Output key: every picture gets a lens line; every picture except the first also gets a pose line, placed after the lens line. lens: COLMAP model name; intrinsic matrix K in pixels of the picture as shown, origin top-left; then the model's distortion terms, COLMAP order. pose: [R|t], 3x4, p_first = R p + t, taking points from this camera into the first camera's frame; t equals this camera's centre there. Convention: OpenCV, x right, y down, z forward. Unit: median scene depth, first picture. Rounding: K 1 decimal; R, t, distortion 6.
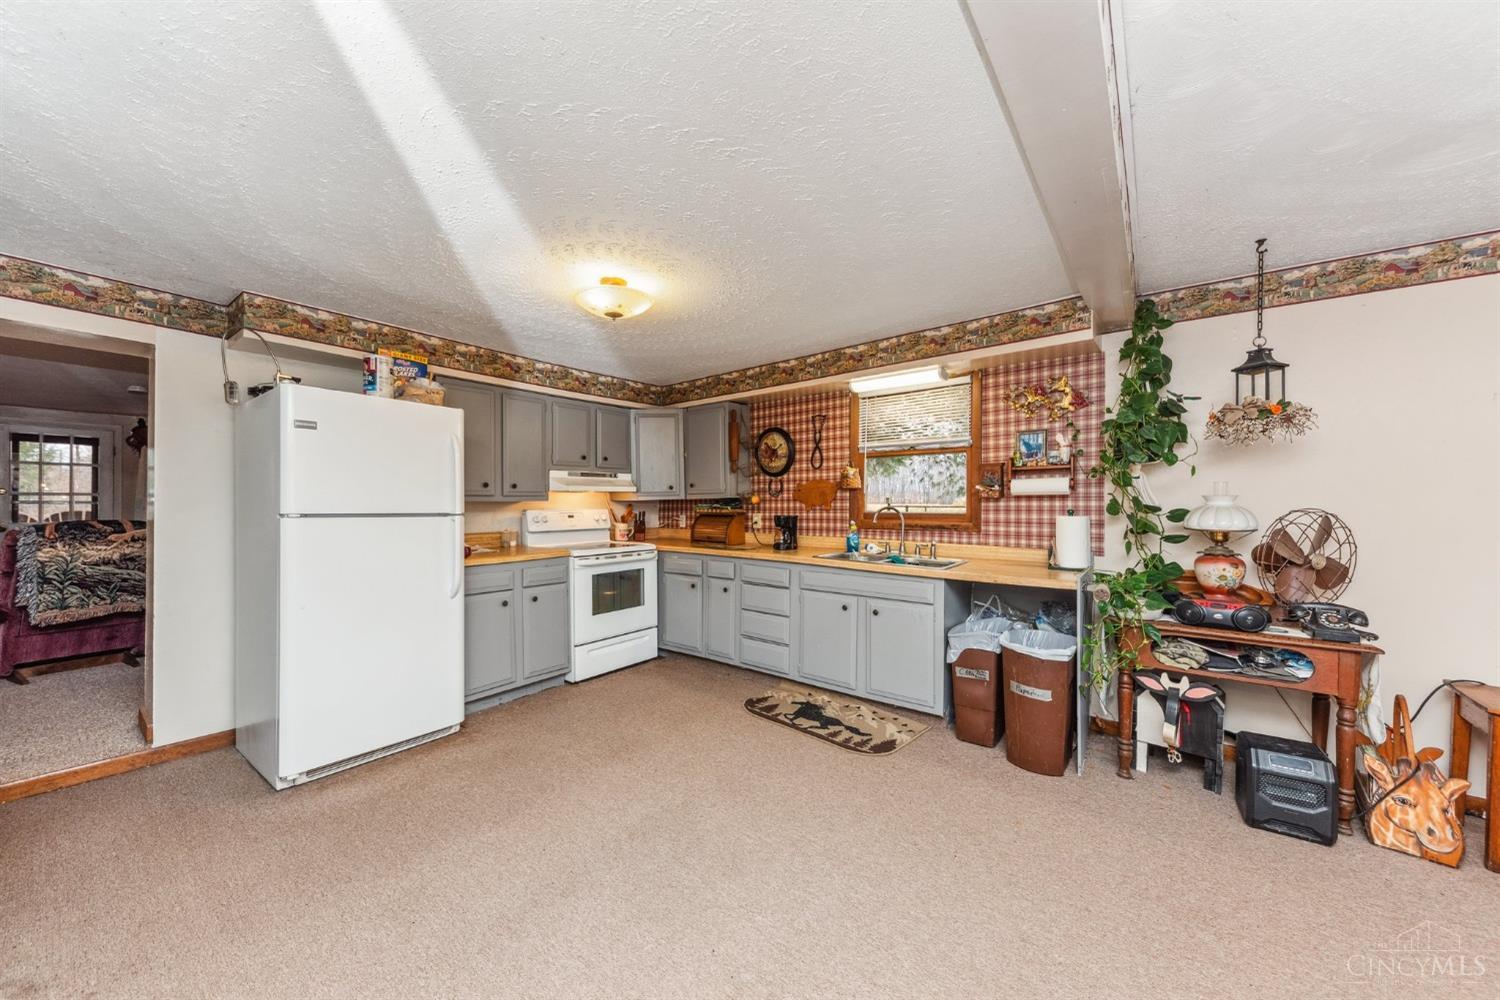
lens RADIAL K [[530.9, 0, 731.5], [0, 530.9, 507.4], [0, 0, 1]] dist [-0.000110, -0.001820]
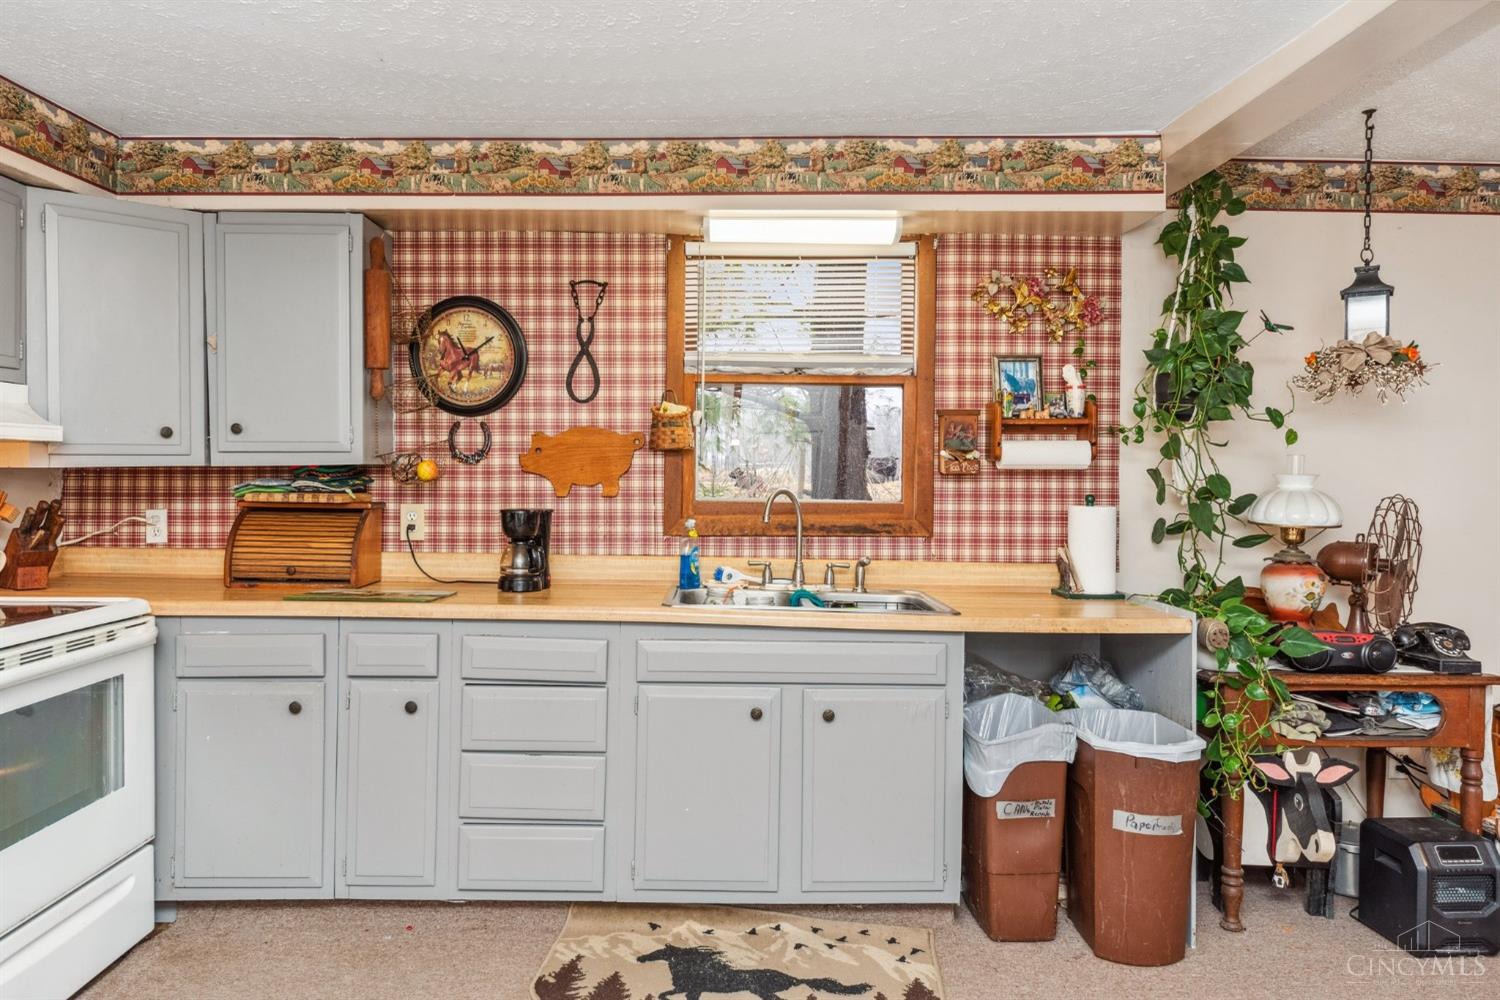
lens RADIAL K [[990.2, 0, 739.7], [0, 990.2, 484.5], [0, 0, 1]] dist [0.004901, -0.002750]
pose [[0.773059, 0.002191, 0.634330, -0.318333], [-0.002984, 0.999996, 0.000183, -0.005845], [-0.634327, -0.002034, 0.773062, 0.347249]]
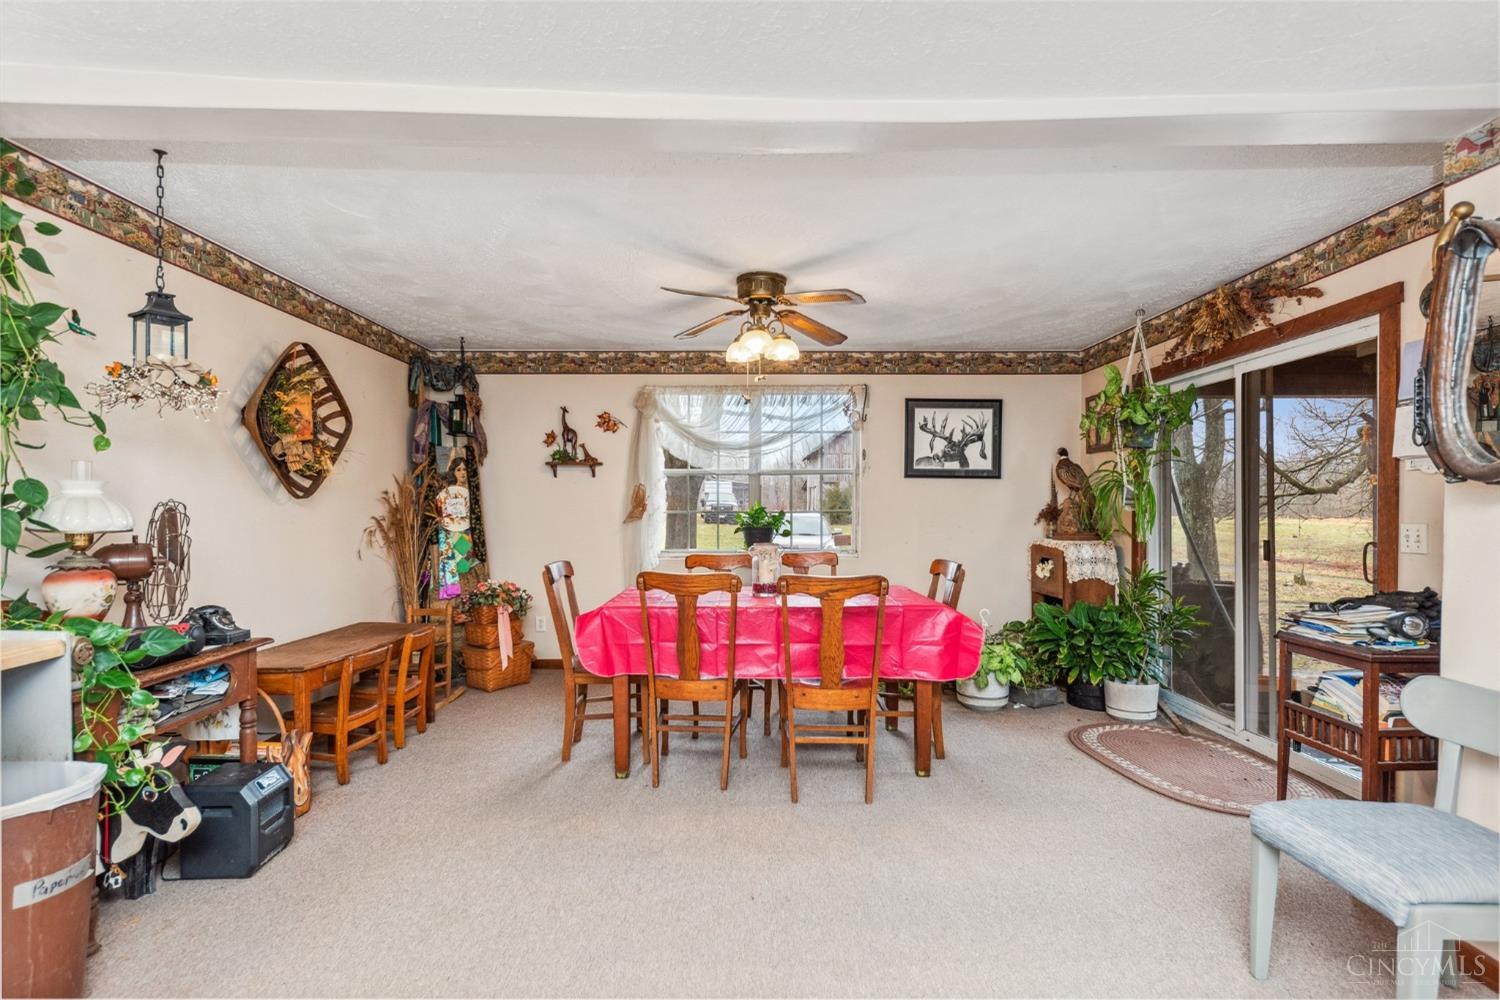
lens RADIAL K [[745.3, 0, 745.5], [0, 745.3, 509.1], [0, 0, 1]] dist [0.014475, -0.013057]
pose [[-0.627126, -0.018480, 0.778698, -0.262766], [-0.004299, 0.999785, 0.020264, -0.006486], [-0.778906, 0.009360, -0.627071, 0.692058]]
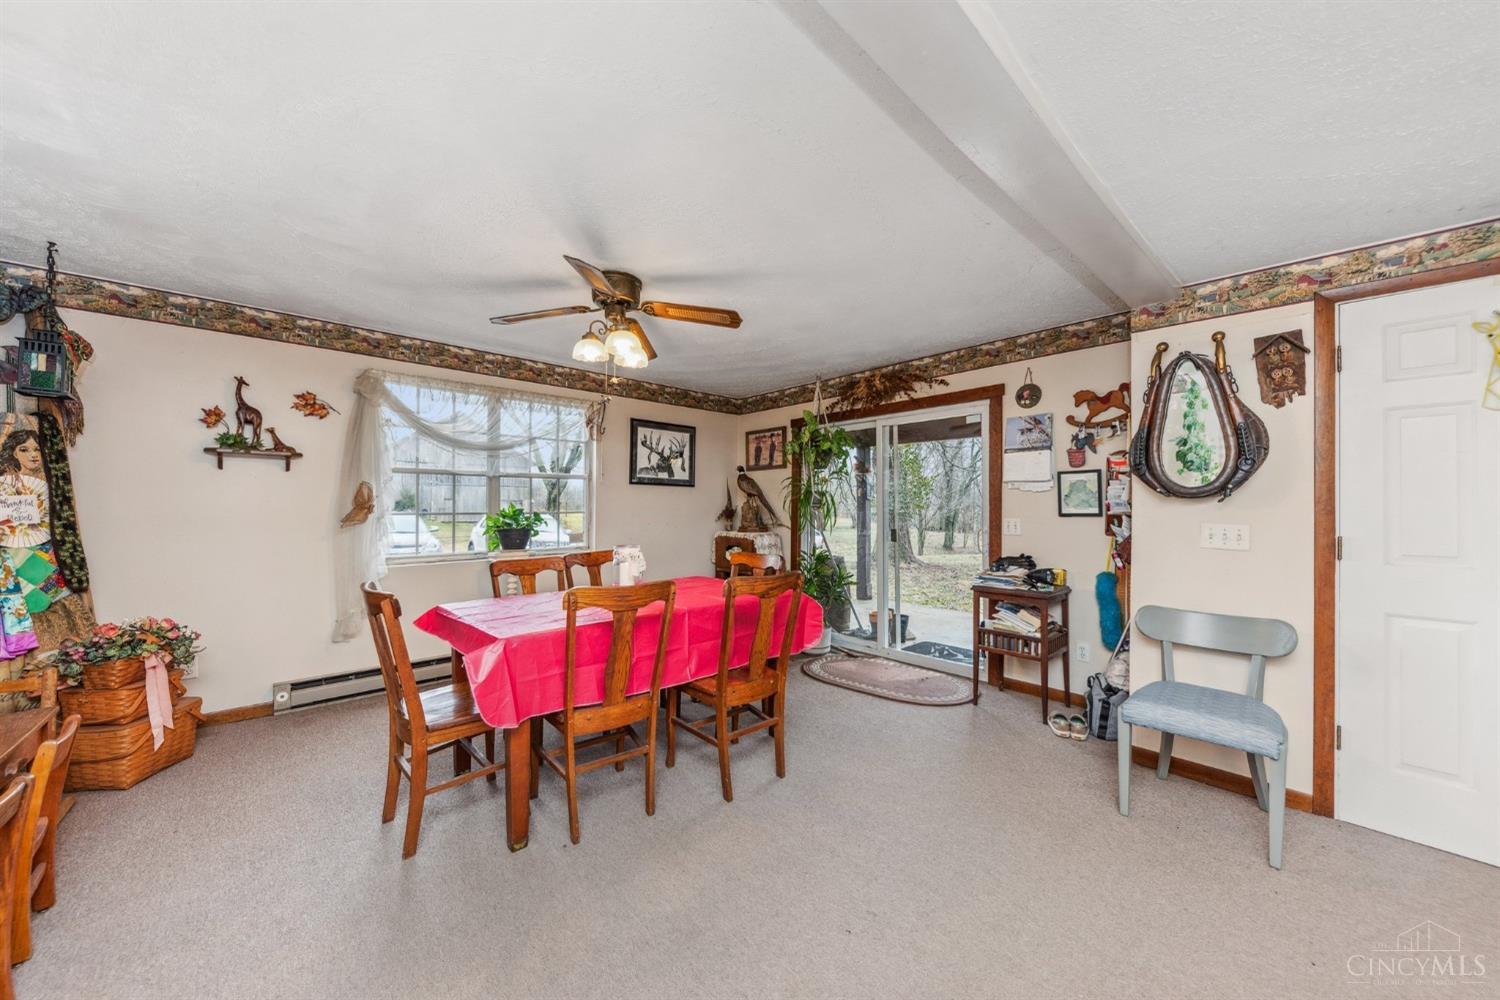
lens RADIAL K [[530.4, 0, 744.0], [0, 530.4, 500.8], [0, 0, 1]] dist [0.001524, -0.002115]
pose [[-0.988112, -0.015987, 0.152903, 0.296349], [-0.016601, 0.999858, -0.002738, -0.000439], [-0.152837, -0.005244, -0.988237, 0.723176]]
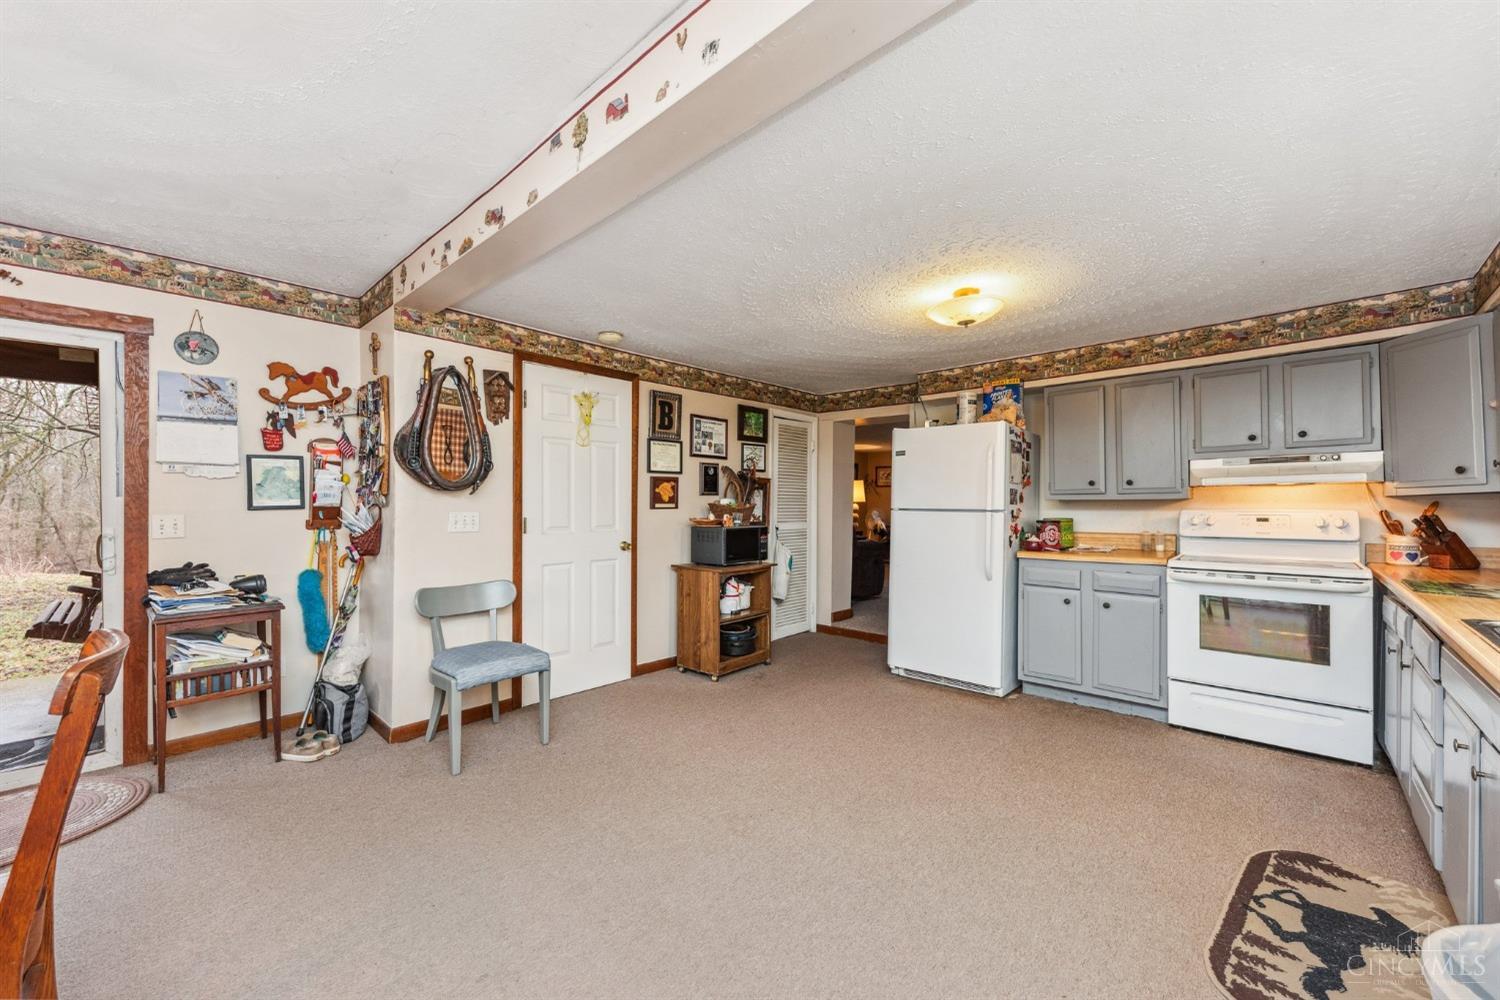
lens RADIAL K [[570.5, 0, 743.3], [0, 570.5, 503.8], [0, 0, 1]] dist [0.001547, -0.000130]
pose [[-0.078008, -0.004201, -0.996944, 0.676428], [-0.007299, 0.999967, -0.003642, 0.004610], [0.996926, 0.006993, -0.078036, 0.459834]]
